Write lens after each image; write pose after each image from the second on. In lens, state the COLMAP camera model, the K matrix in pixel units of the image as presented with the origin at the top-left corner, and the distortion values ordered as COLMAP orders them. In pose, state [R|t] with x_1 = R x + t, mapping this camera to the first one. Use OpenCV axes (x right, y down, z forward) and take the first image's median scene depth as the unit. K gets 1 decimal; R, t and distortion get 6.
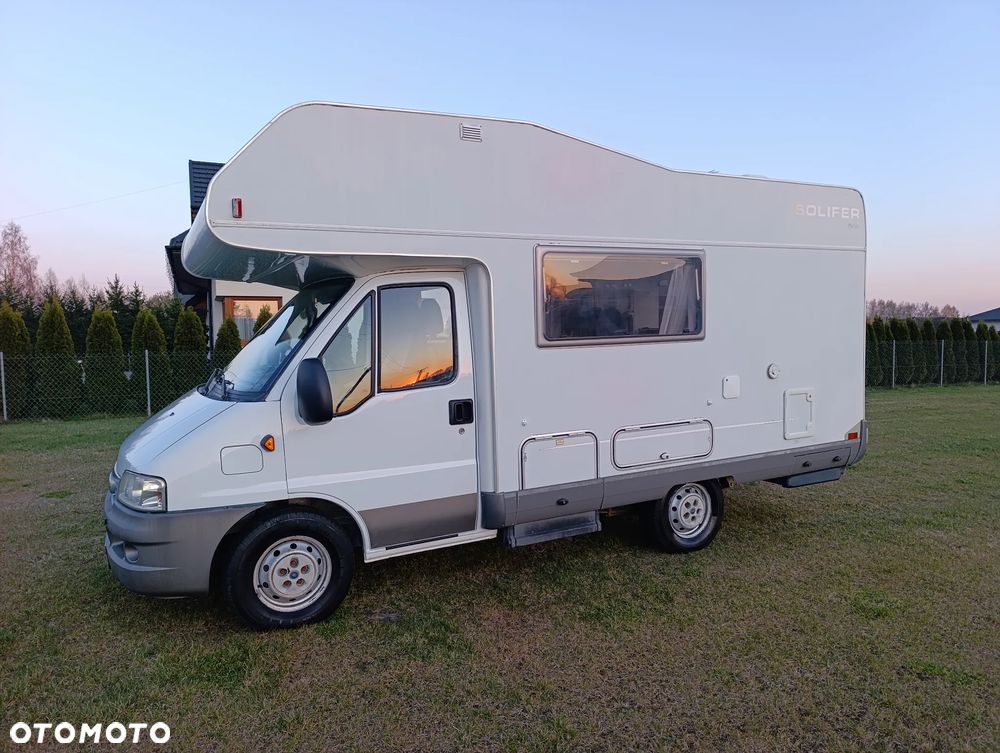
lens RADIAL K [[679.6, 0, 504.8], [0, 679.6, 372.1], [0, 0, 1]] dist [0.049808, -0.049607]
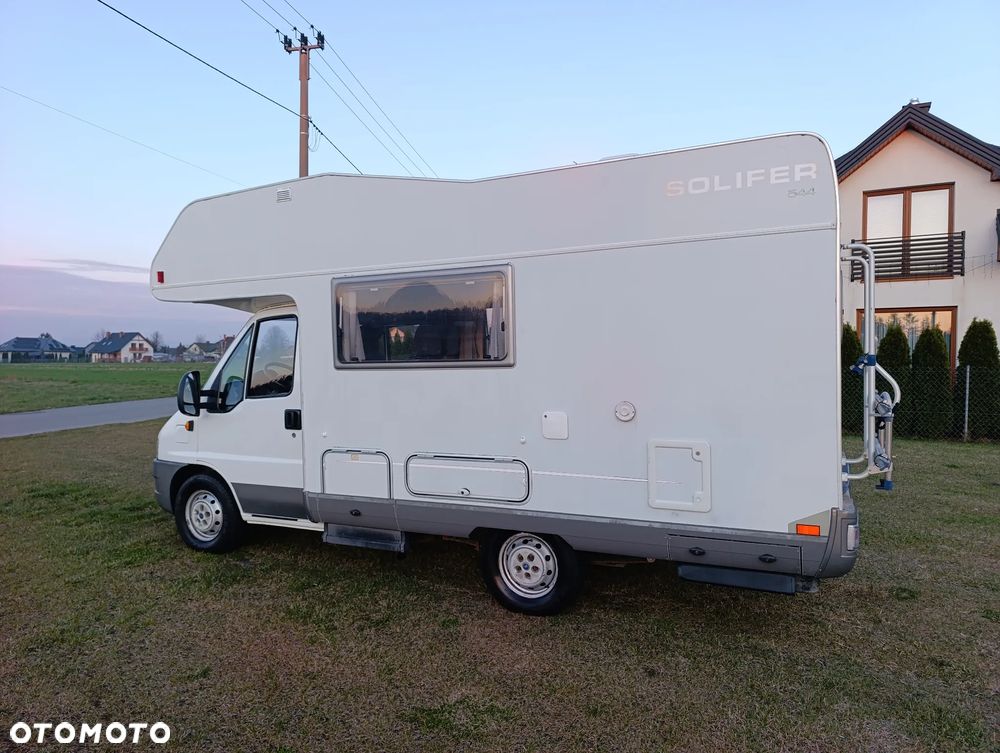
lens RADIAL K [[679.6, 0, 500.9], [0, 679.6, 375.5], [0, 0, 1]] dist [0.049808, -0.049607]
pose [[0.596959, 0.038404, -0.801352, 1.050654], [-0.050937, 0.998653, 0.009914, -0.047835], [0.800653, 0.034900, 0.598111, 0.512137]]
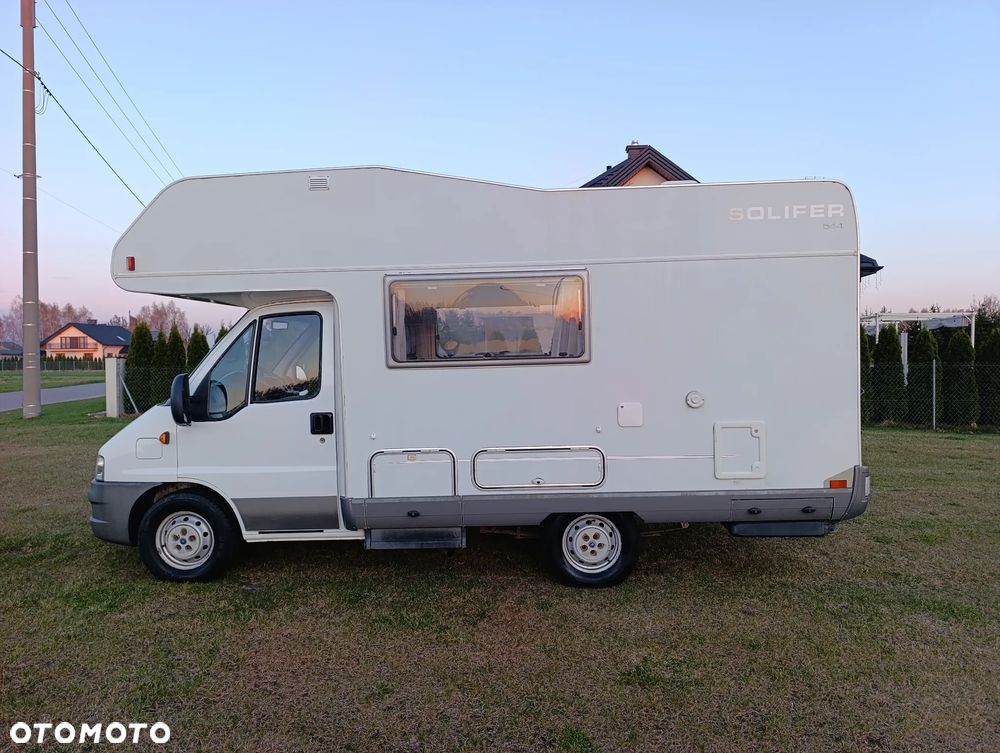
lens RADIAL K [[679.6, 0, 496.2], [0, 679.6, 373.1], [0, 0, 1]] dist [0.049808, -0.049607]
pose [[0.873464, 0.020064, -0.486476, 0.689879], [-0.030402, 0.999448, -0.013365, -0.018221], [0.485939, 0.026464, 0.873592, 0.121498]]
